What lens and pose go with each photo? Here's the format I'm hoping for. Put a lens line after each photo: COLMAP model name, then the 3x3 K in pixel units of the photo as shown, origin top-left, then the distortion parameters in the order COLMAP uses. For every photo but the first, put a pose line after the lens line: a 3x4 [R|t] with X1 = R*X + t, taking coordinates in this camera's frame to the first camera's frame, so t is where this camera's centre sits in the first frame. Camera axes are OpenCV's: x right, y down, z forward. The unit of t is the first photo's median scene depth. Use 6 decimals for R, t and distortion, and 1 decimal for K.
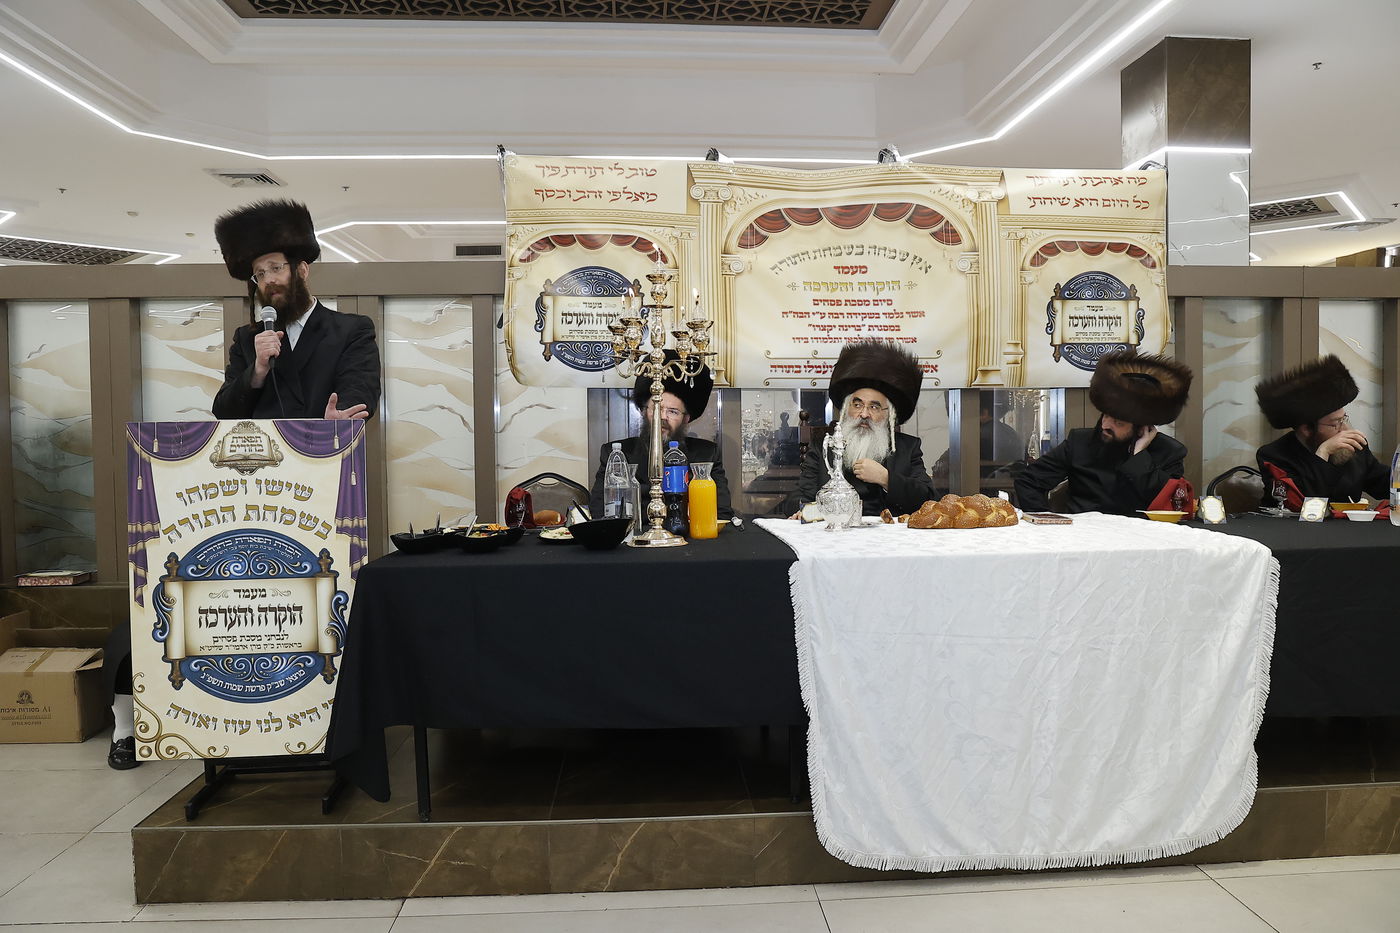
lens RADIAL K [[958.2, 0, 695.6], [0, 958.2, 458.2], [0, 0, 1]] dist [-0.082271, 0.057478]
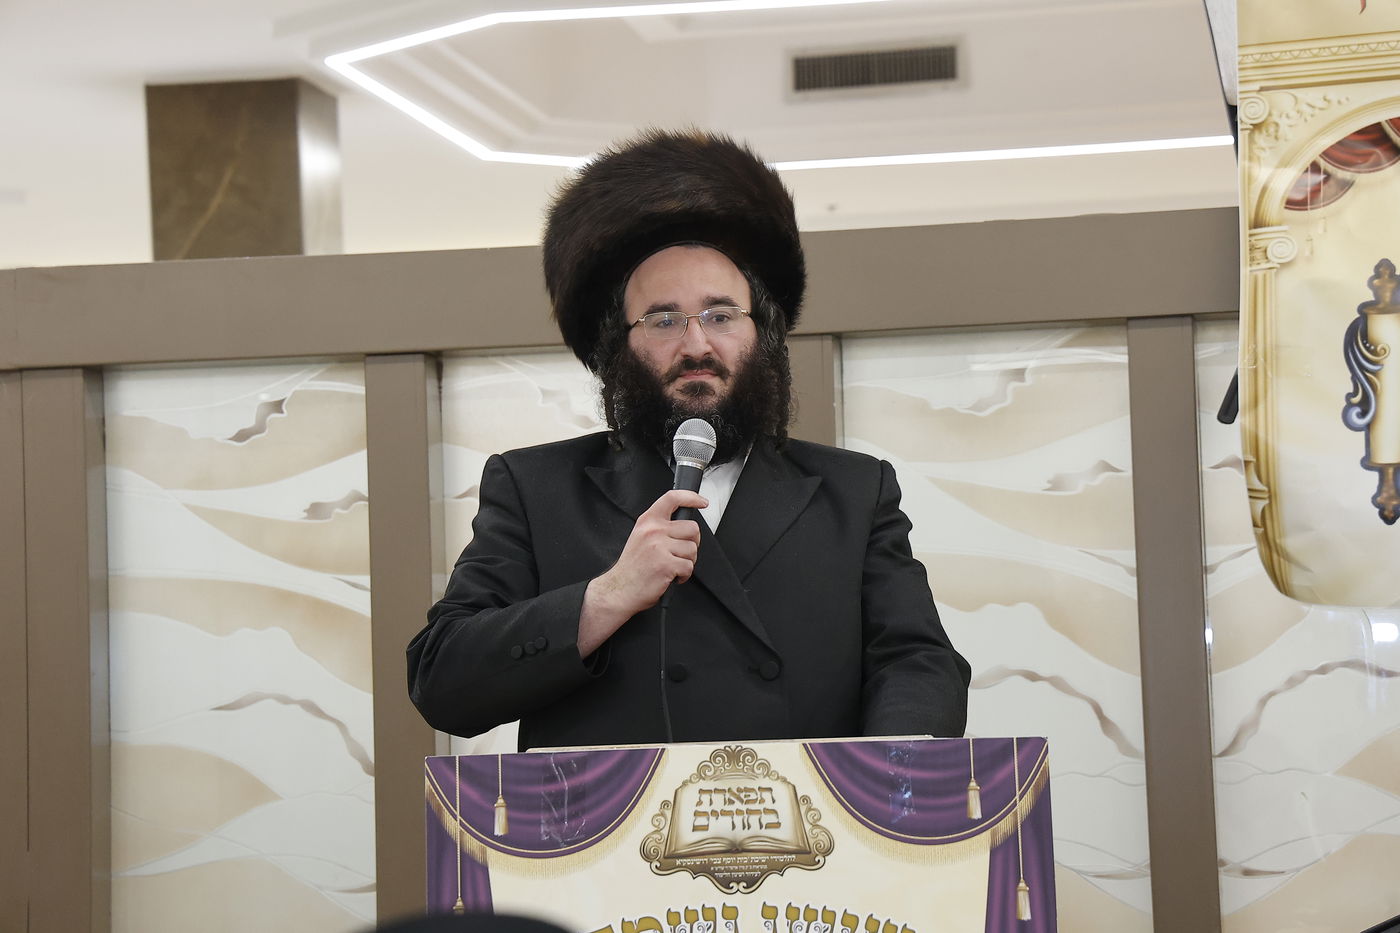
lens RADIAL K [[4014.7, 0, 700.0], [0, 4014.7, 466.5], [0, 0, 1]] dist [0.754998, -0.054996]
pose [[0.976205, -0.034227, -0.214132, -0.138017], [0.015034, 0.995772, -0.090623, -0.005091], [0.216329, 0.085247, 0.972592, -0.531317]]
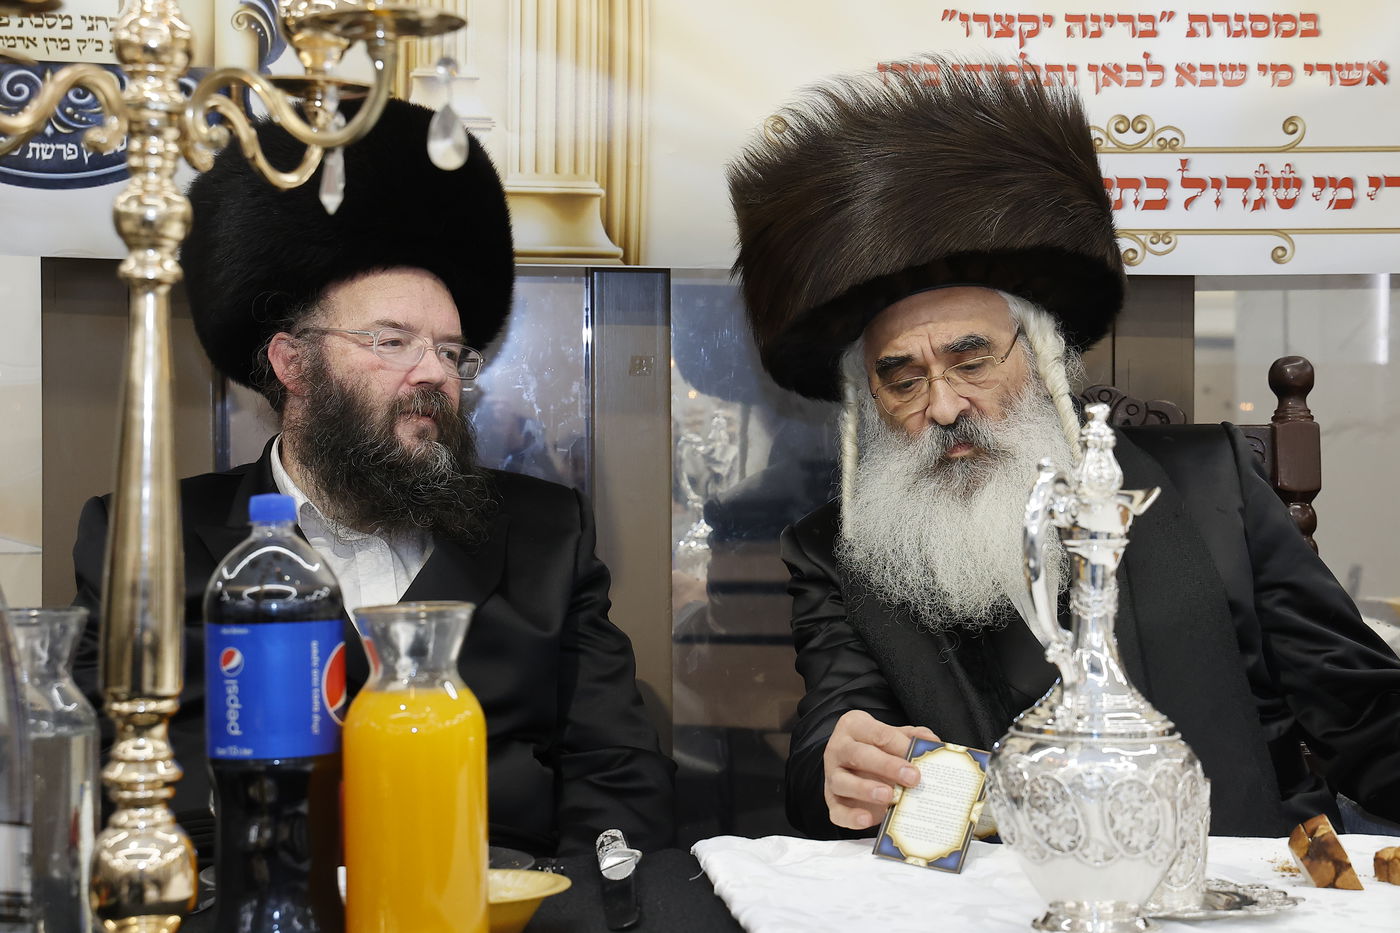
lens RADIAL K [[2789.7, 0, 700.0], [0, 2789.7, 466.5], [0, 0, 1]] dist [0.328948, 0.098498]
pose [[0.999191, 0.007103, 0.039594, 0.042986], [-0.006475, 0.999851, -0.015975, -0.016373], [-0.039701, 0.015706, 0.999088, 0.439272]]
